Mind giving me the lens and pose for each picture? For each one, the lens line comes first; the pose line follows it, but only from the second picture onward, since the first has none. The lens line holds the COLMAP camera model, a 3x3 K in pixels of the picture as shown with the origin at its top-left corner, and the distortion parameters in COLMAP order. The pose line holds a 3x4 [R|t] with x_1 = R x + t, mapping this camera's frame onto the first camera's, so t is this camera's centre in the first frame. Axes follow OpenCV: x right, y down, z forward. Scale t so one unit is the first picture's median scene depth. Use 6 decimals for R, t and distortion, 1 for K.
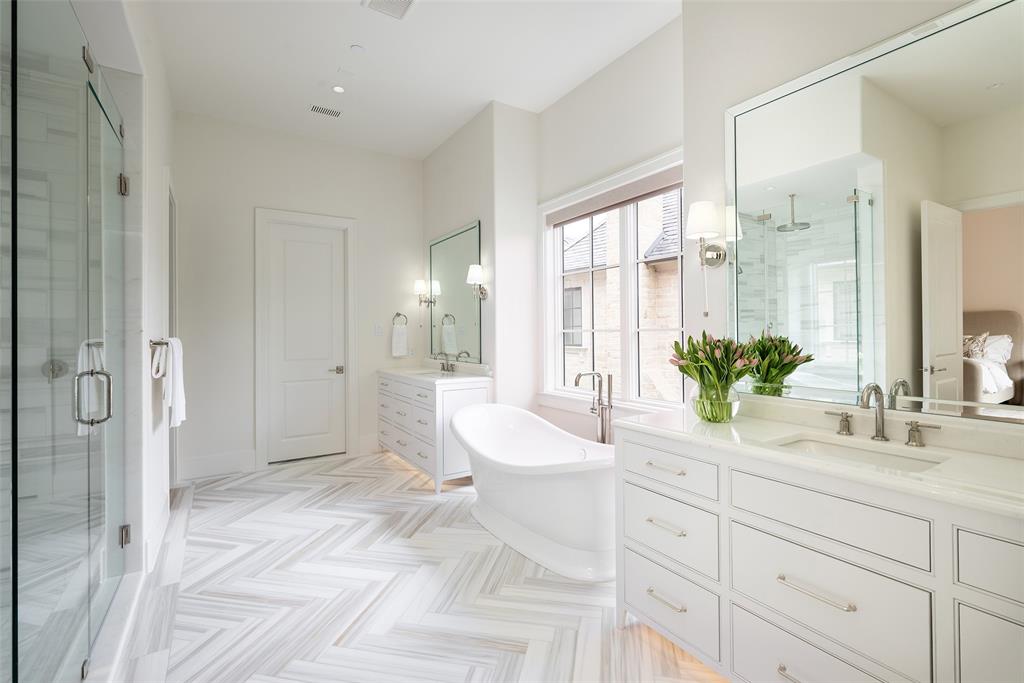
lens RADIAL K [[467.6, 0, 511.5], [0, 467.6, 338.9], [0, 0, 1]] dist [0.000627, 0.000408]
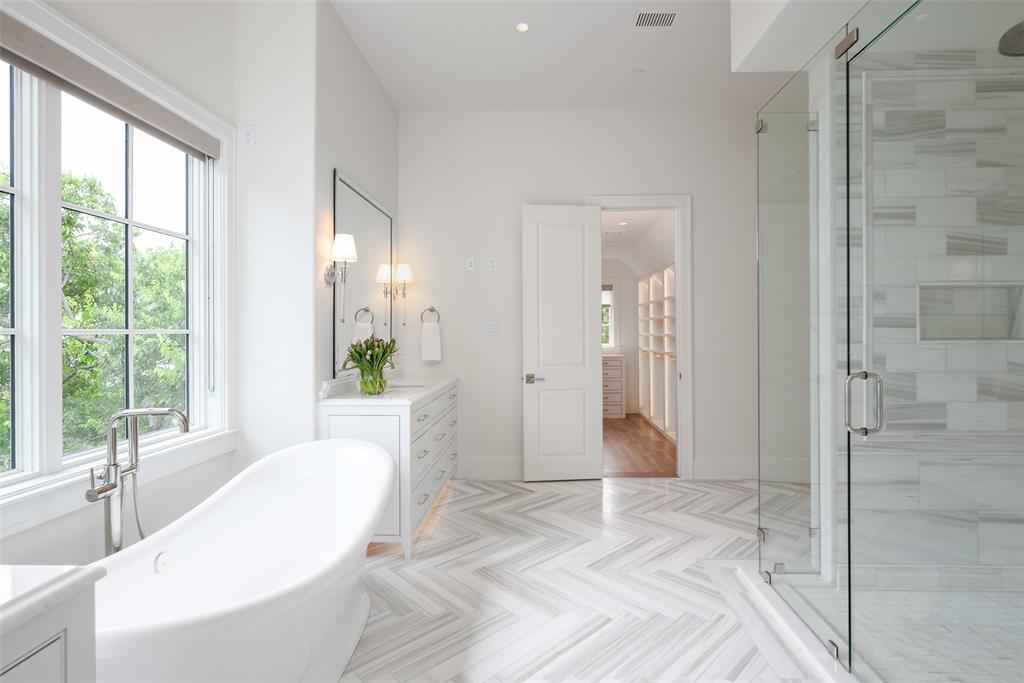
lens RADIAL K [[494.6, 0, 511.8], [0, 494.6, 337.1], [0, 0, 1]] dist [-0.001825, -0.000238]
pose [[-0.830750, 0.004350, 0.556629, -0.797741], [0.006103, 0.999981, 0.001295, -0.014547], [-0.556612, 0.004473, -0.830760, 1.998326]]
